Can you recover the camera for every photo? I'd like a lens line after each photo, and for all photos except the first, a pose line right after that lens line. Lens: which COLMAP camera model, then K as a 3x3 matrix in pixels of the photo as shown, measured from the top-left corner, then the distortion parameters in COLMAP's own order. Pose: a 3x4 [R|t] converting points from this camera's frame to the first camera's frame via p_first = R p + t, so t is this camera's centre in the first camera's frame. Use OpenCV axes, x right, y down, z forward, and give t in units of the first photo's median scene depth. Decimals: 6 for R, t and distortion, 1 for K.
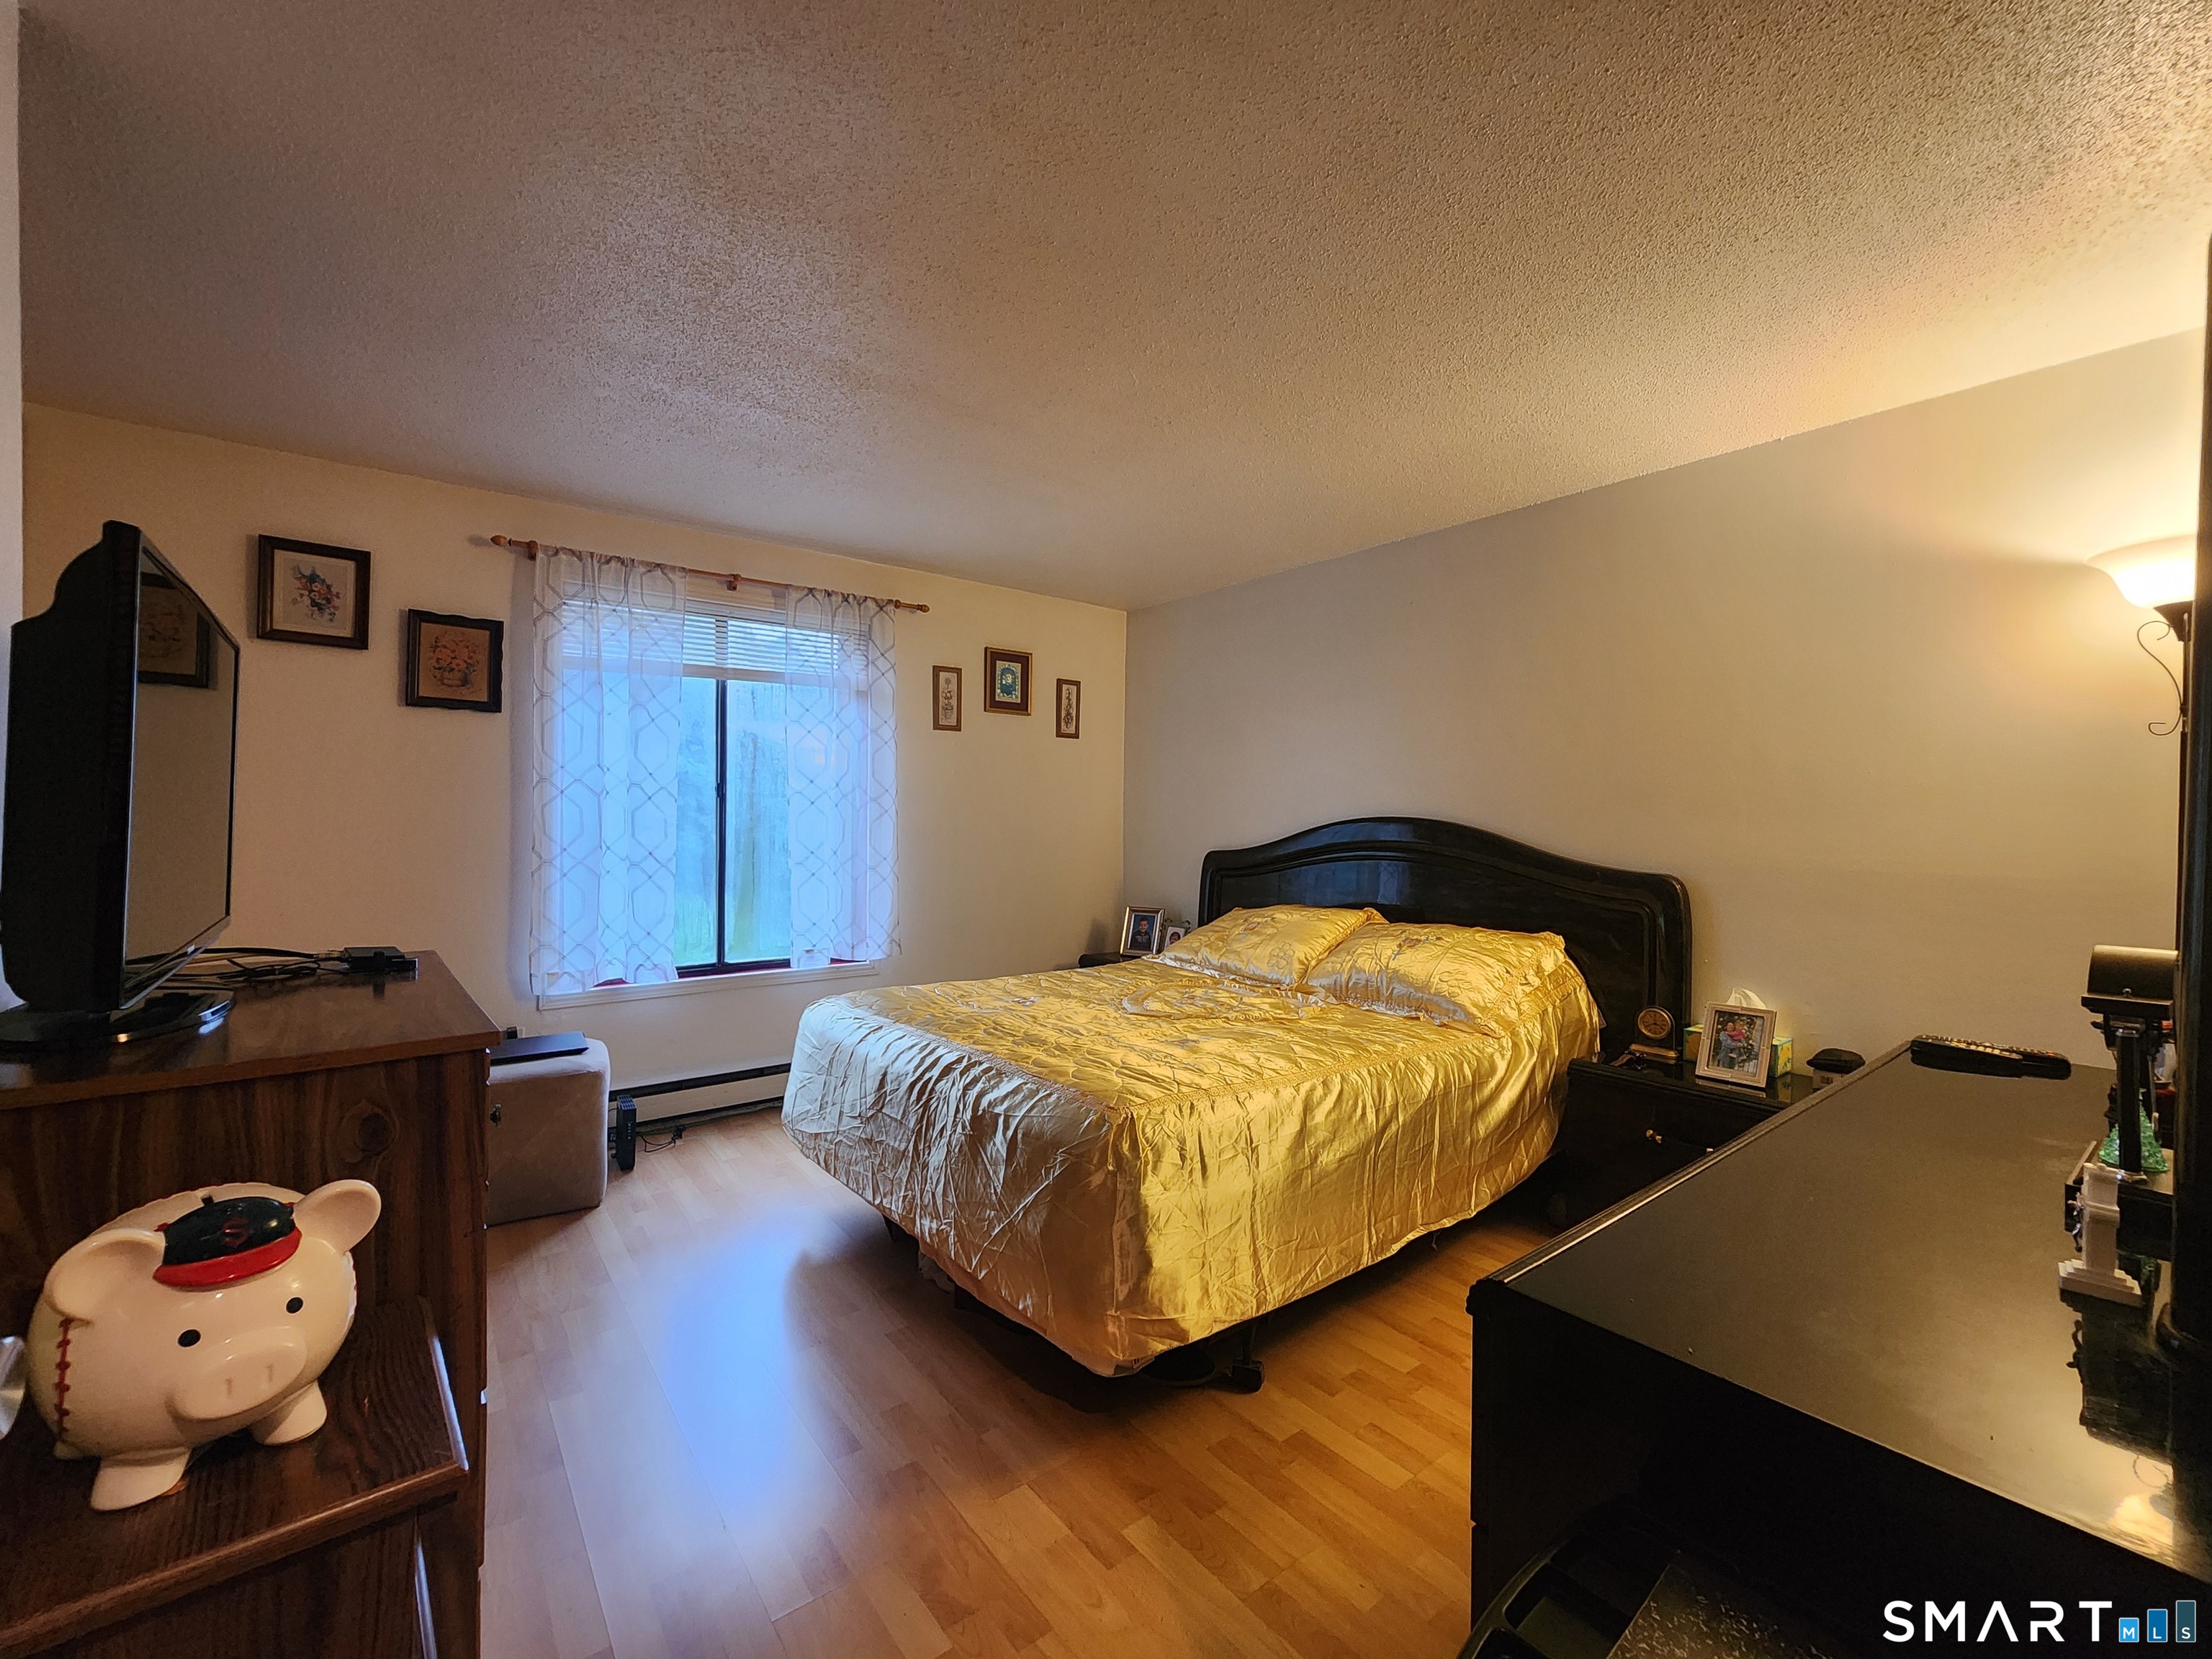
lens RADIAL K [[892.8, 0, 1113.4], [0, 892.8, 795.4], [0, 0, 1]] dist [-0.032076, 0.000061]
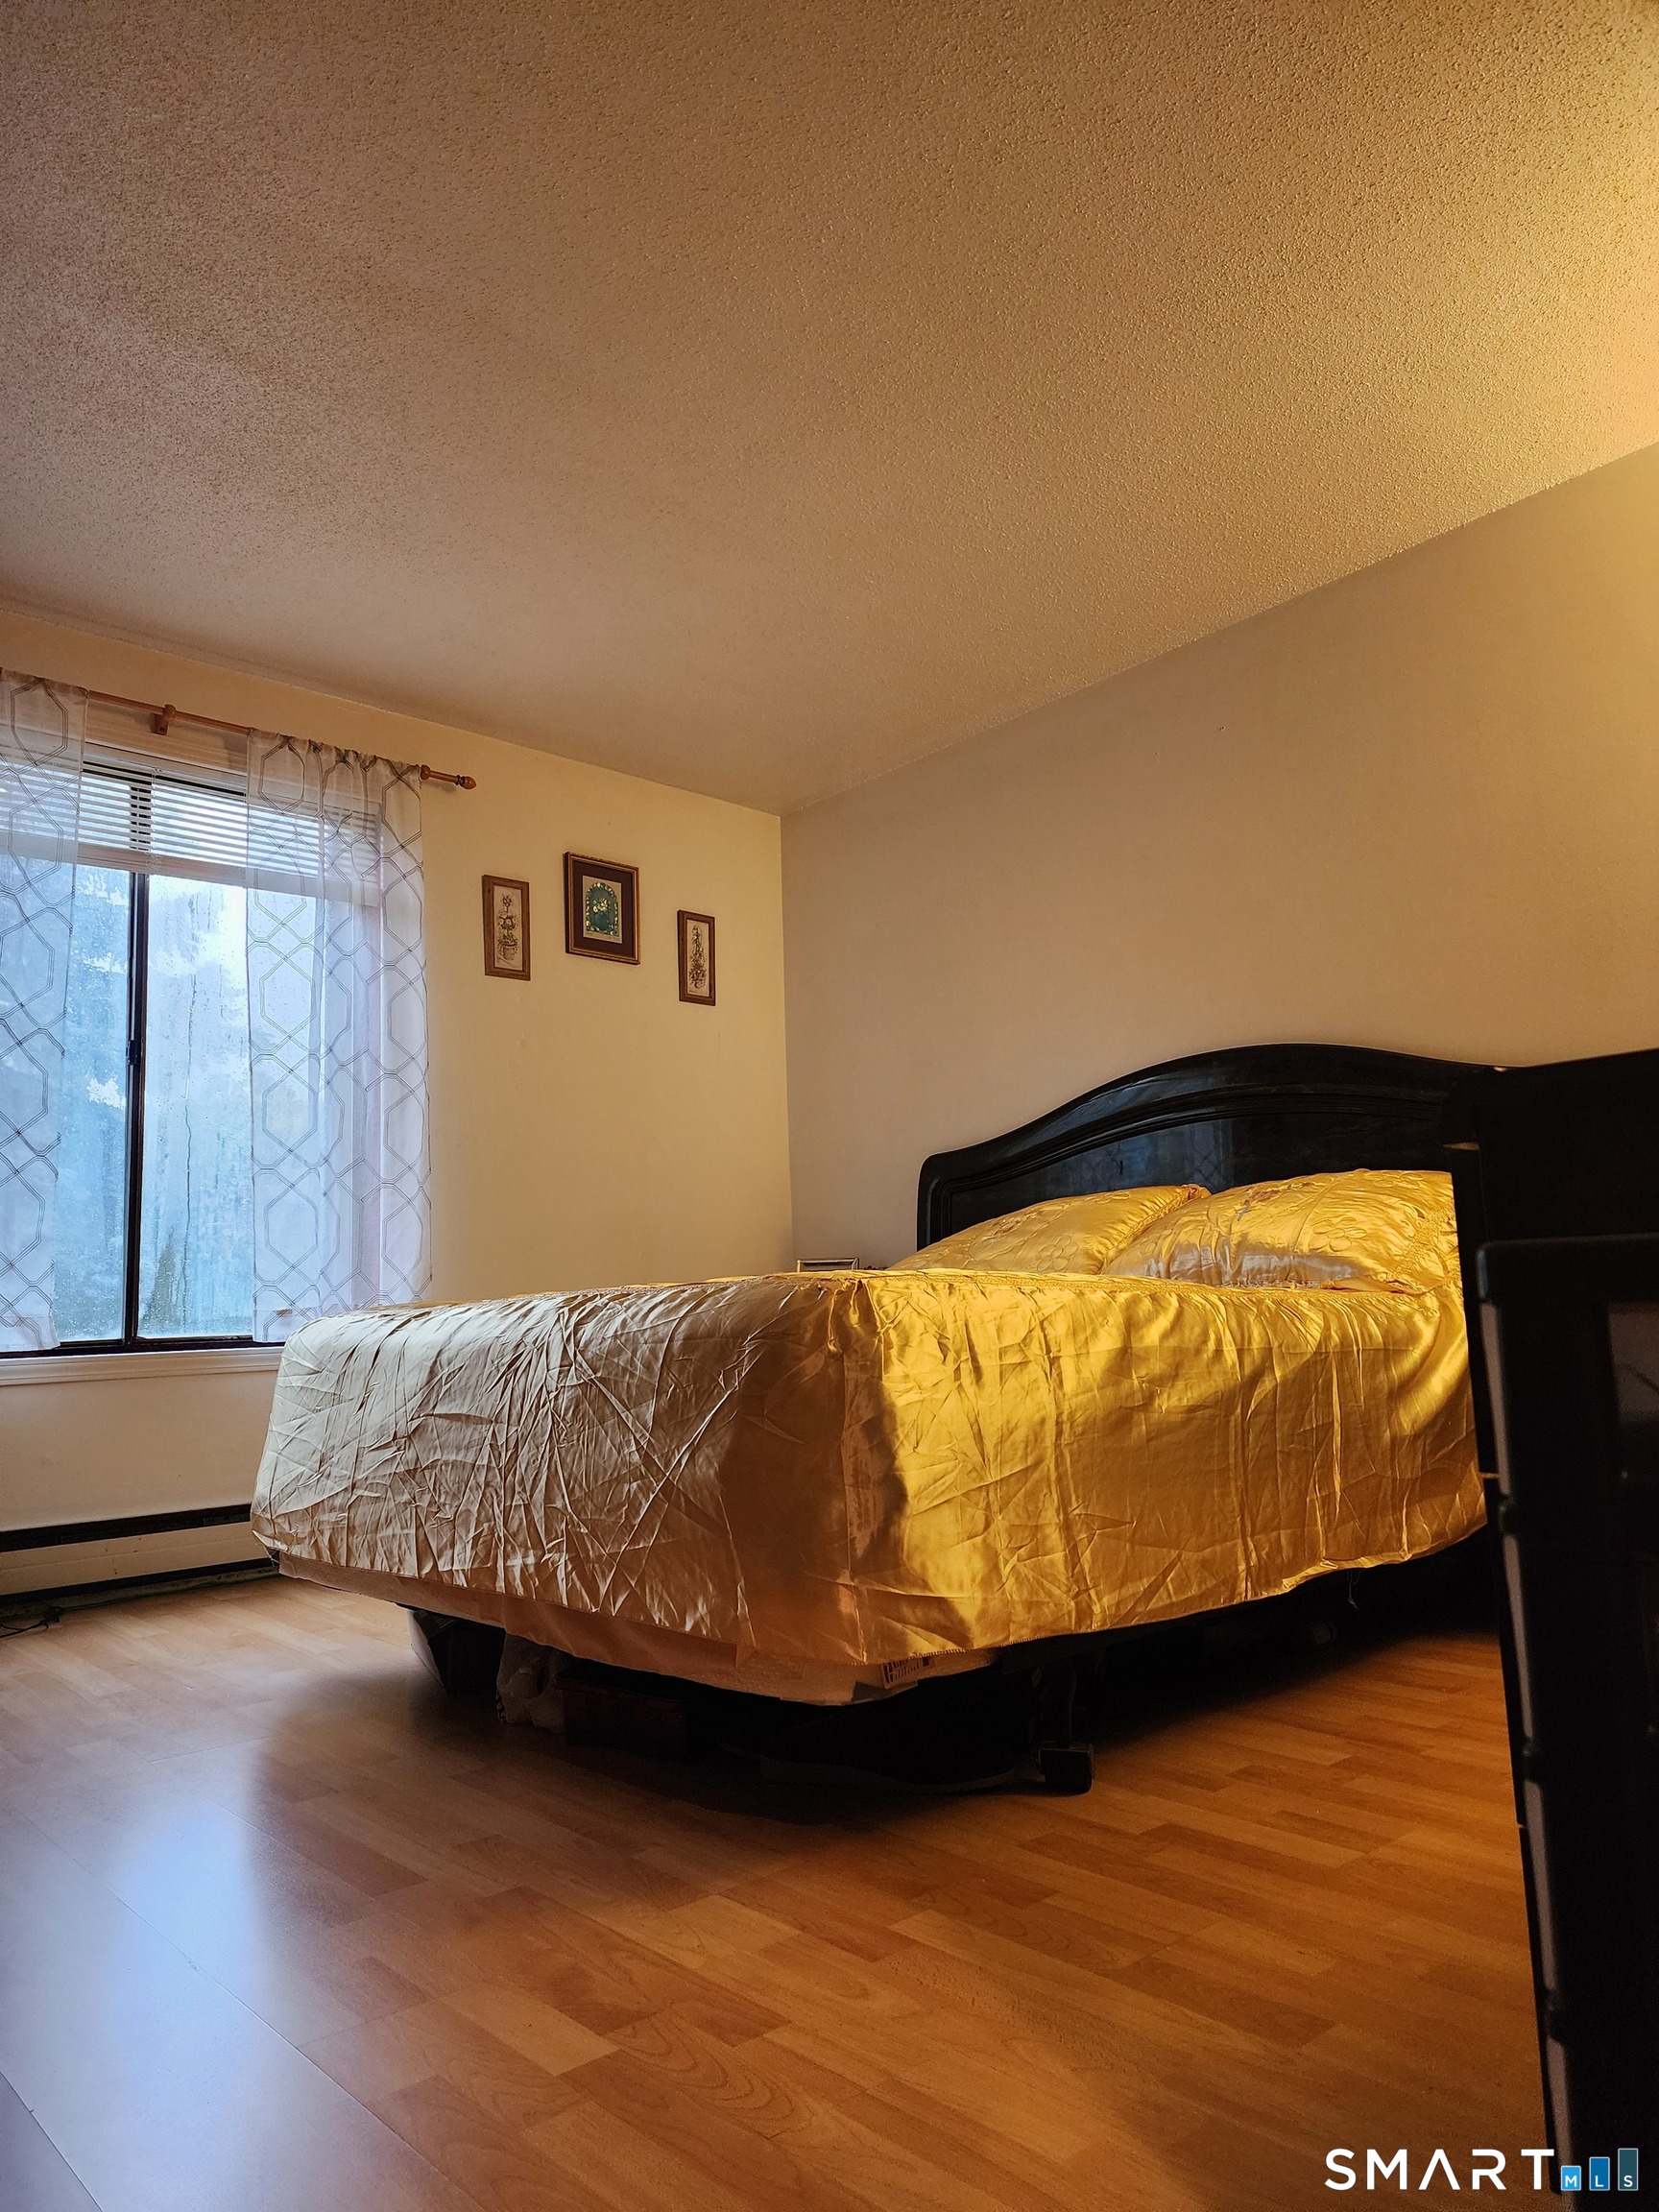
lens RADIAL K [[1430.3, 0, 829.5], [0, 1430.3, 1106.0], [0, 0, 1]] dist [0.055393, -0.091401]
pose [[0.997631, -0.034650, 0.059433, -0.045047], [0.041395, 0.992351, -0.116301, 0.284323], [-0.054948, 0.118486, 0.991434, -0.011100]]
